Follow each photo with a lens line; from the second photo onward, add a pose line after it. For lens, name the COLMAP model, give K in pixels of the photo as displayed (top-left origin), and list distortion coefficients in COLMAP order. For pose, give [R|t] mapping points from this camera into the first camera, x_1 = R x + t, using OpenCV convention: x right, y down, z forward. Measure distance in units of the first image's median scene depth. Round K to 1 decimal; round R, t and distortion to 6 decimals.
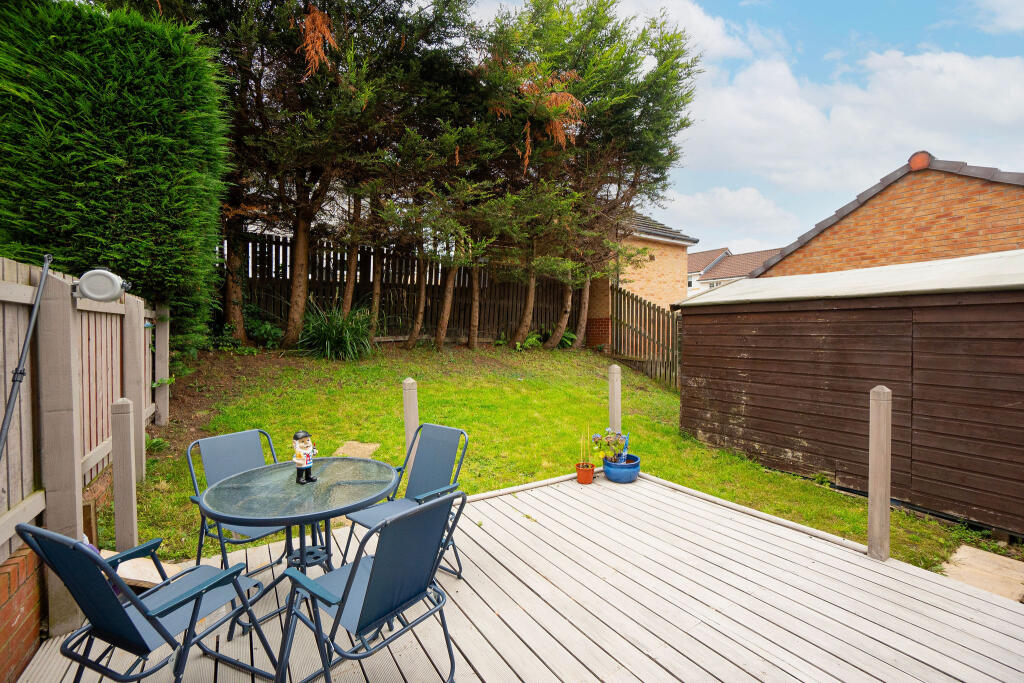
lens RADIAL K [[464.2, 0, 512.0], [0, 464.2, 341.5], [0, 0, 1]] dist [-0.041161, 0.000743]
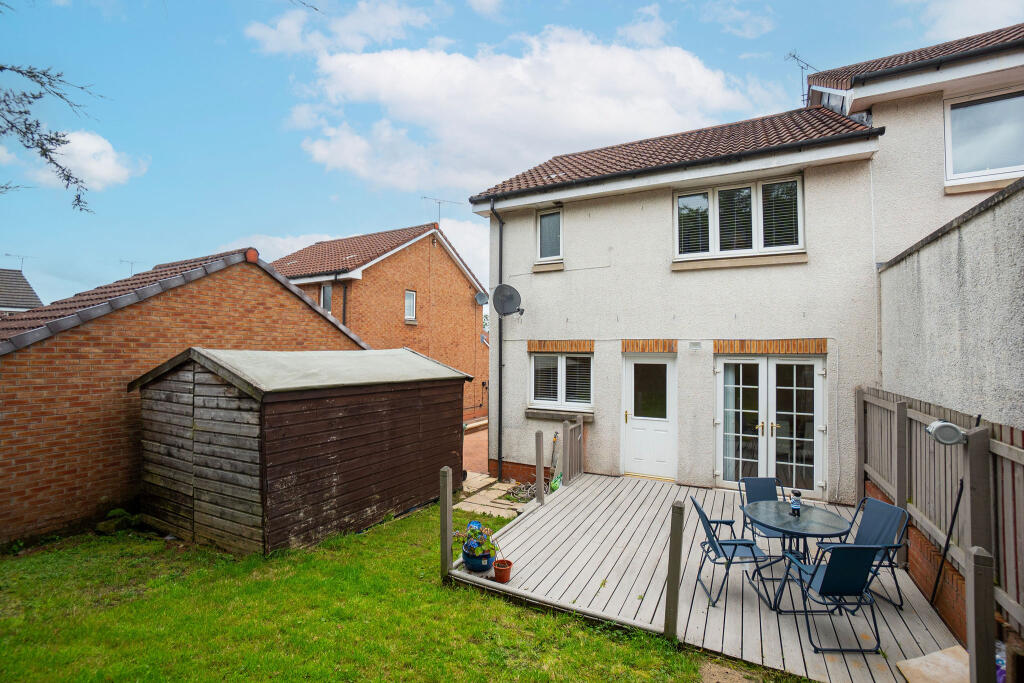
lens RADIAL K [[464.2, 0, 512.0], [0, 464.2, 341.5], [0, 0, 1]] dist [-0.041161, 0.000743]
pose [[-0.534024, 0.014089, 0.845352, -0.535875], [0.006996, 0.999901, -0.012246, -0.157834], [-0.845440, -0.000626, -0.534070, 1.127331]]
